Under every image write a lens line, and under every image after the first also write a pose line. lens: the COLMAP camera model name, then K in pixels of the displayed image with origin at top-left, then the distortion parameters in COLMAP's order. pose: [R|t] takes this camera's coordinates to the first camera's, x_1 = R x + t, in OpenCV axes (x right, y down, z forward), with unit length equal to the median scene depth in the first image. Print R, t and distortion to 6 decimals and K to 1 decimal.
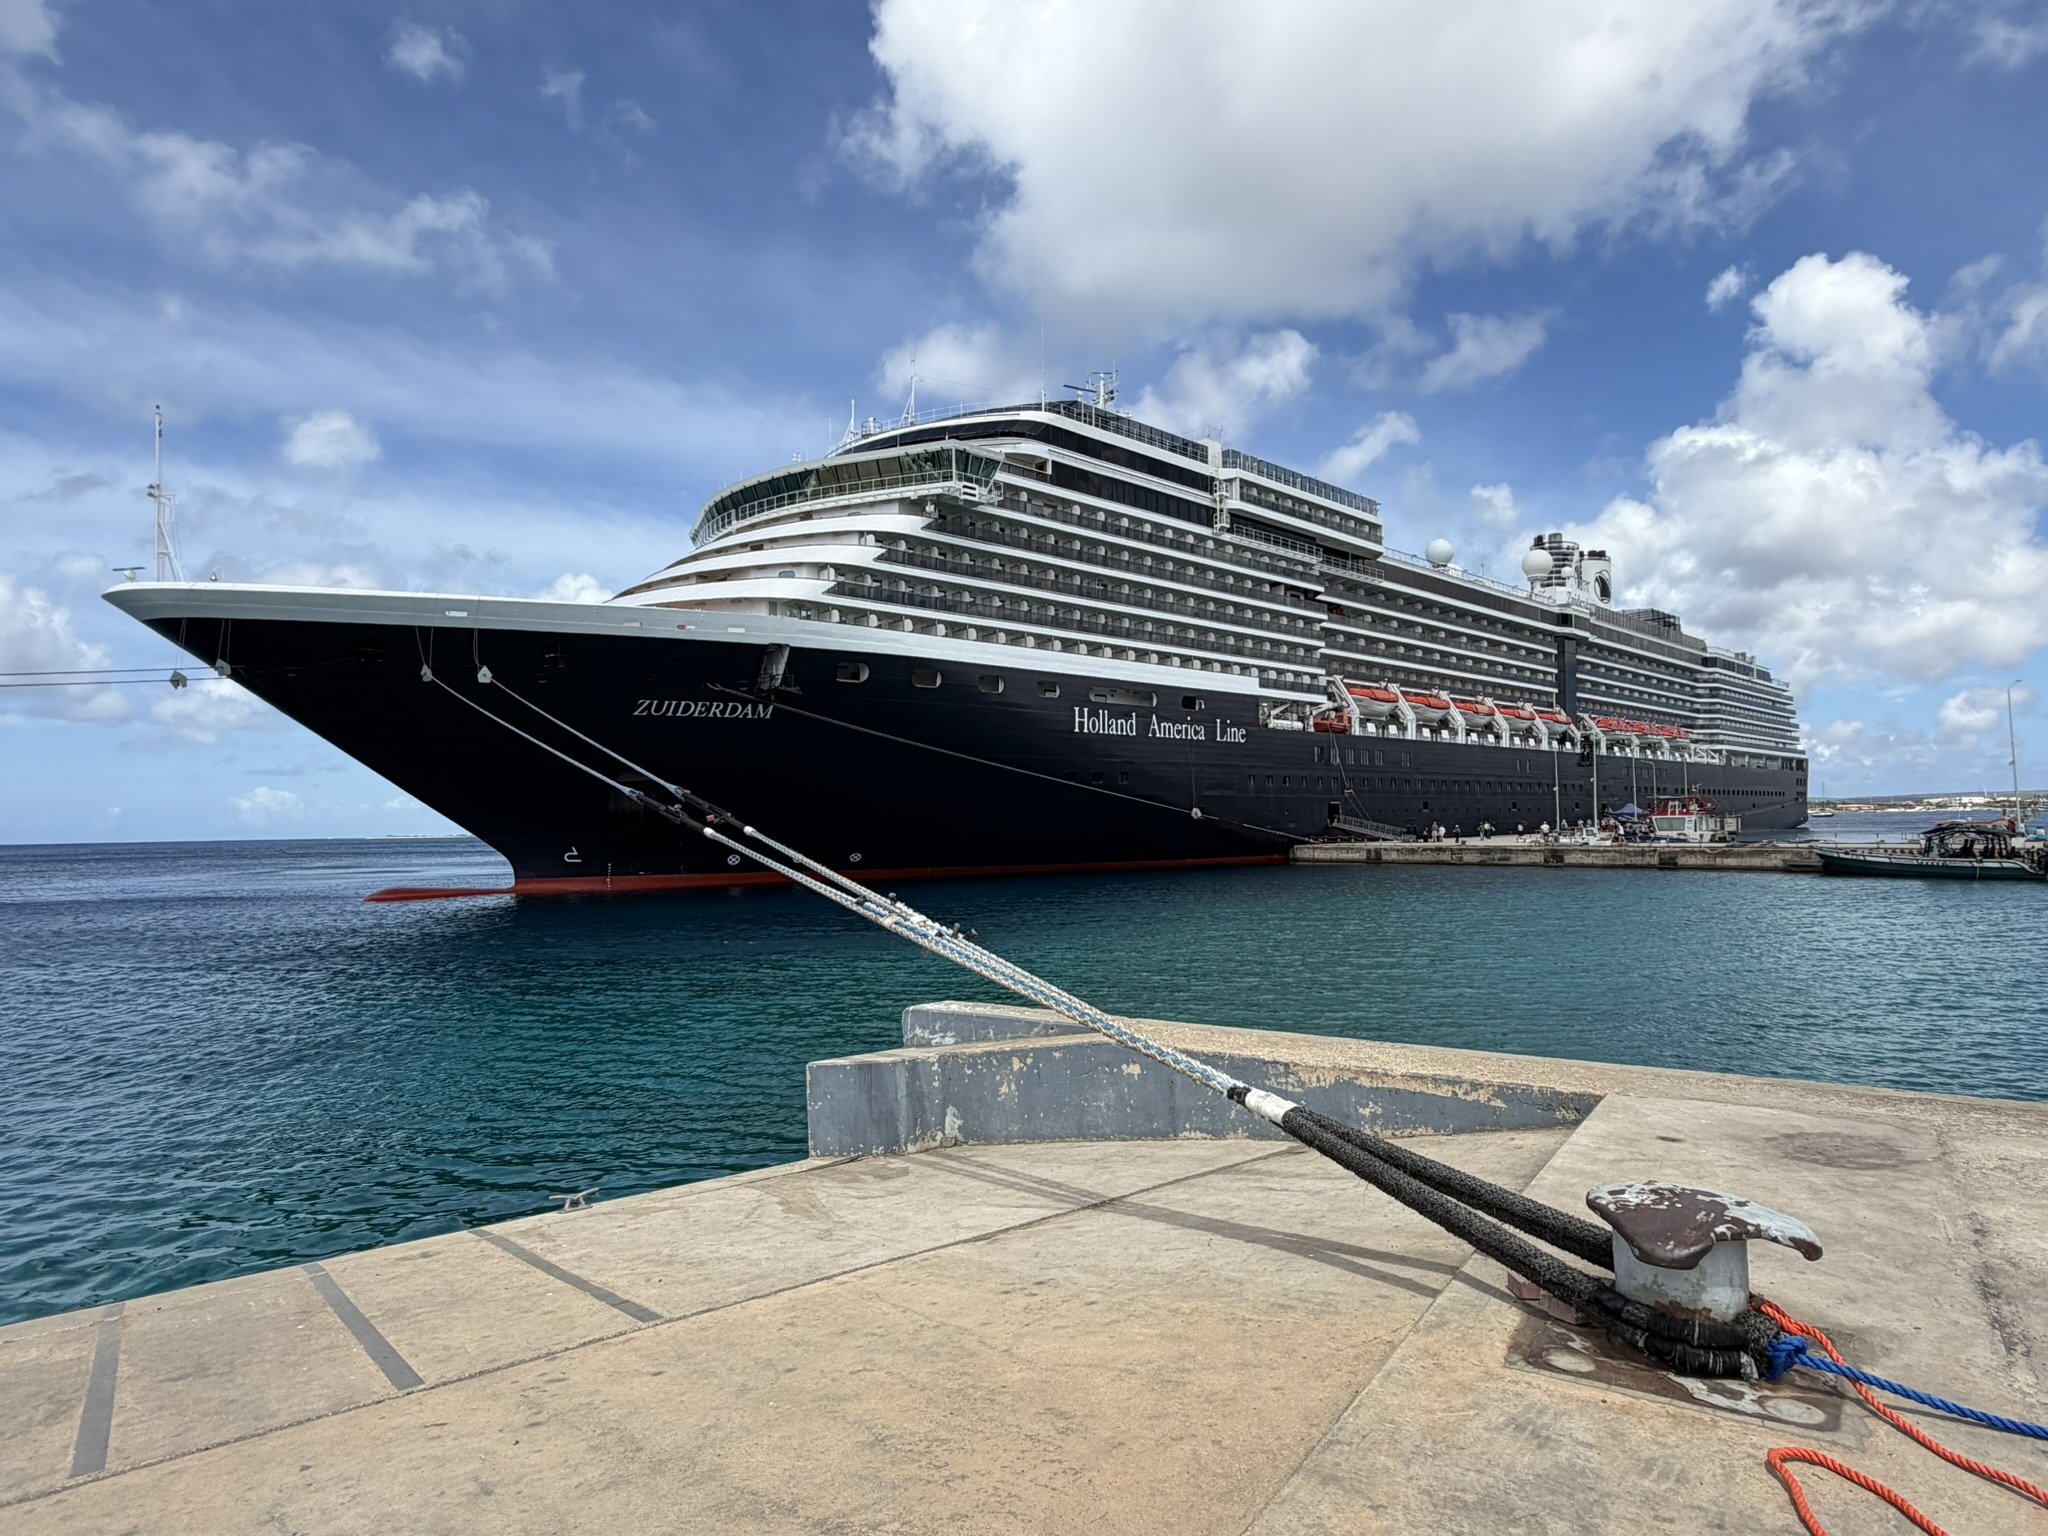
lens RADIAL K [[1159.8, 0, 1022.7], [0, 1159.8, 773.4], [0, 0, 1]] dist [-0.002465, 0.004759]
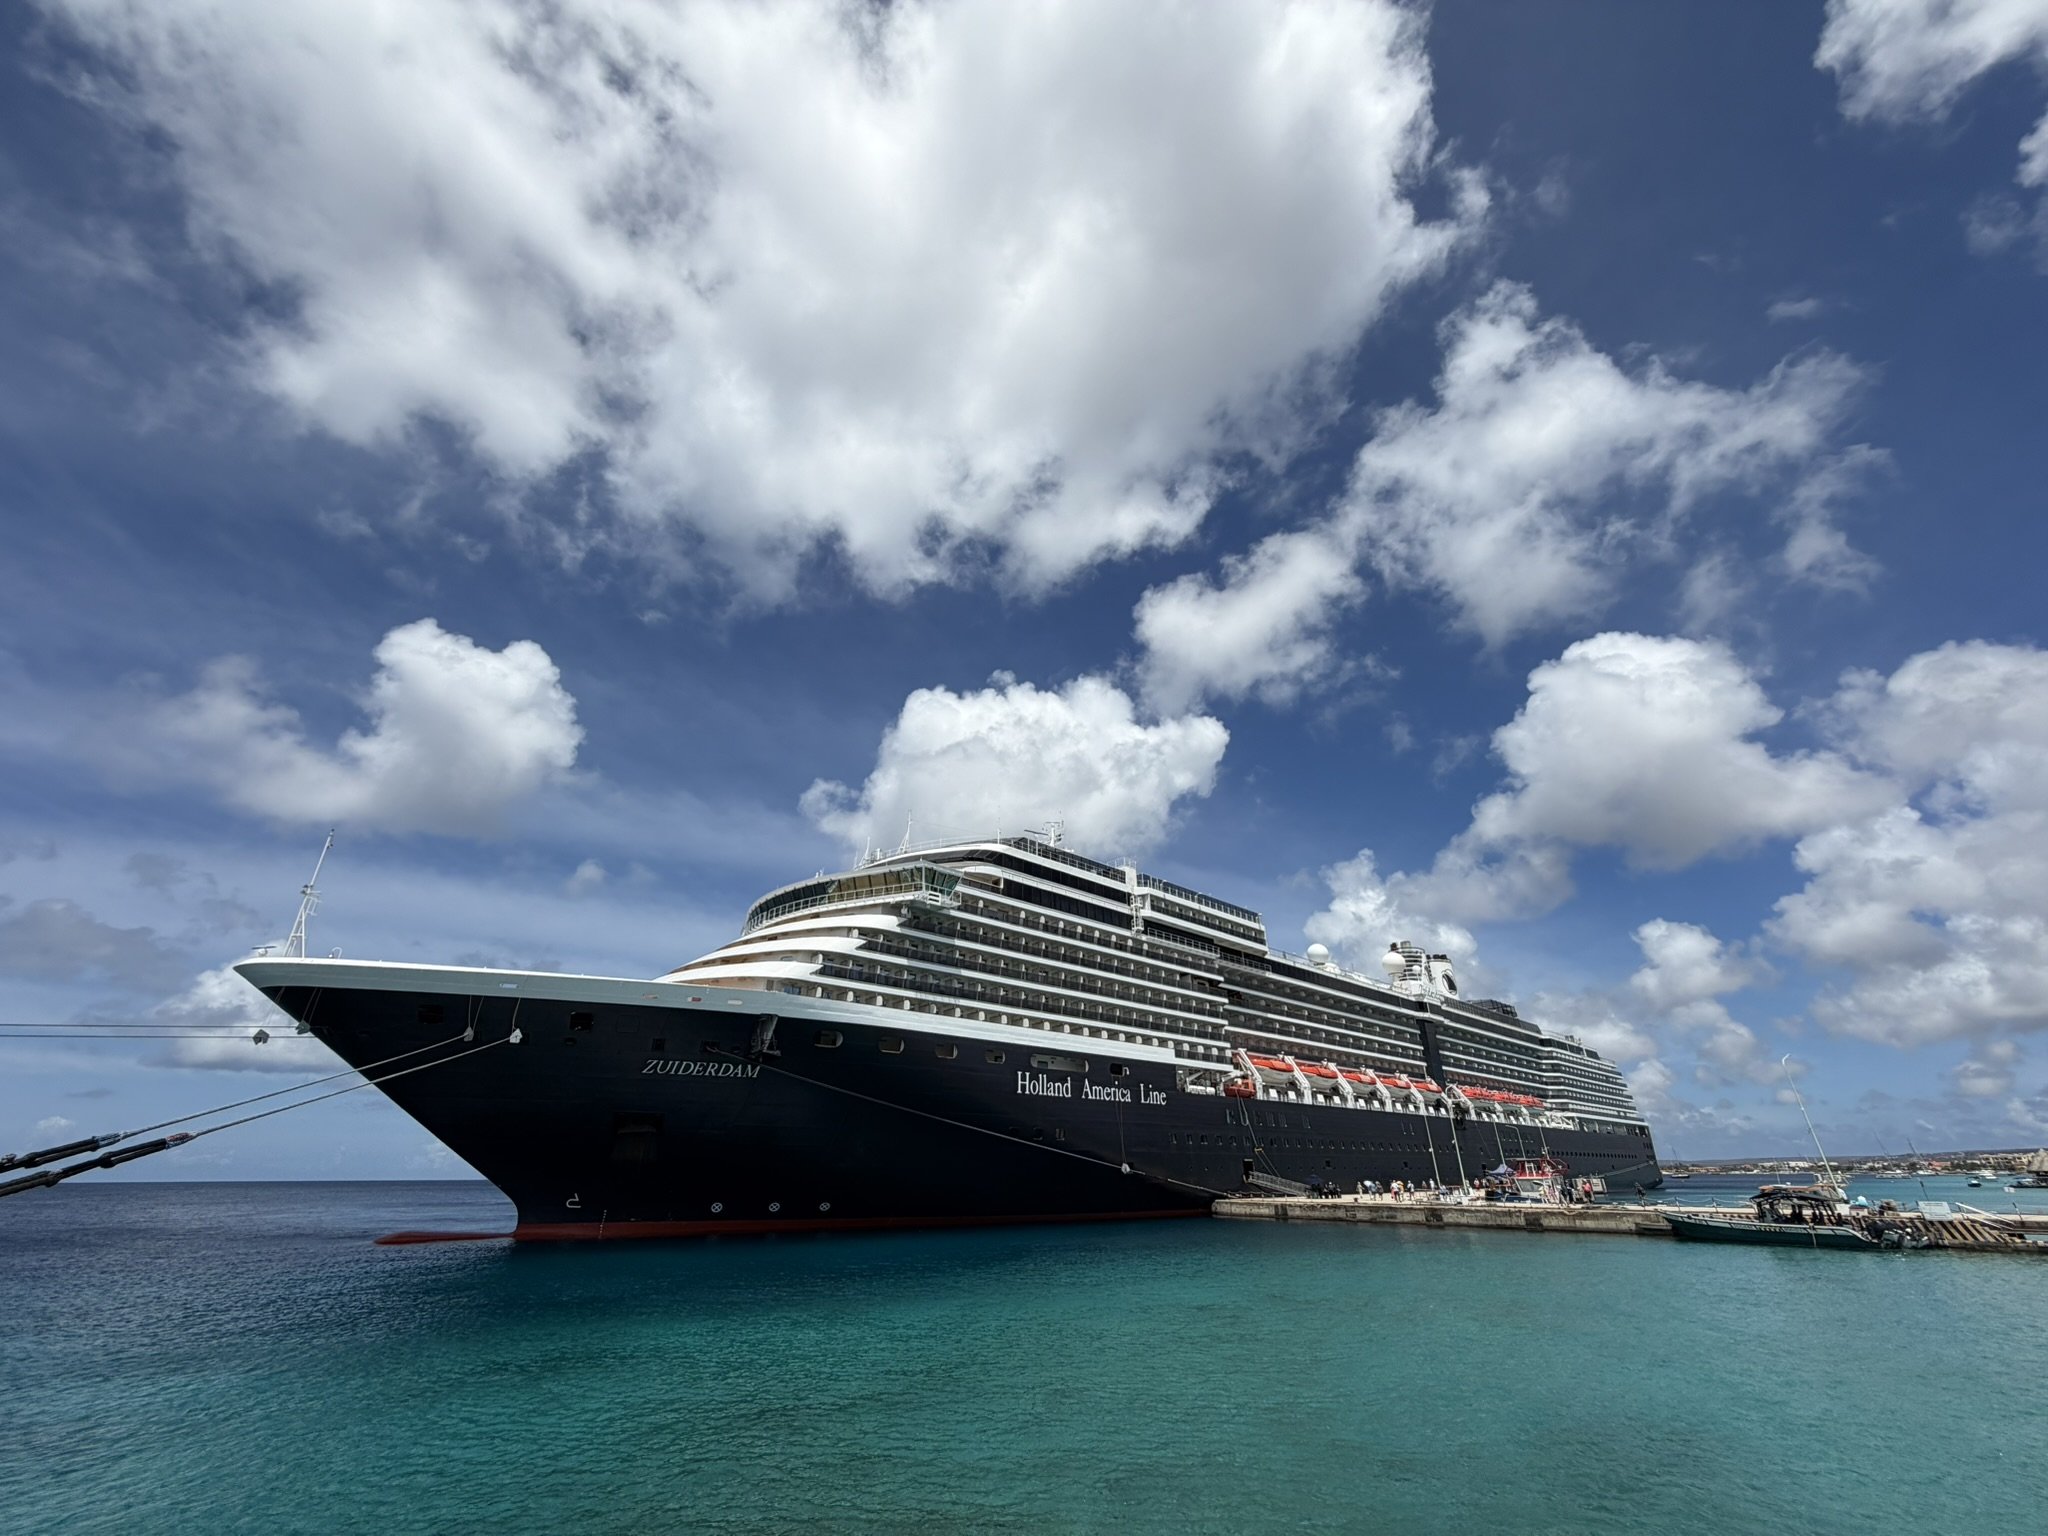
lens RADIAL K [[812.5, 0, 1020.7], [0, 812.5, 768.6], [0, 0, 1]] dist [-0.001436, -0.000612]
pose [[0.999555, 0.000367, -0.029833, 0.069549], [-0.012492, 0.913214, -0.407288, 0.000438], [0.027094, 0.407479, 0.912812, 0.073605]]
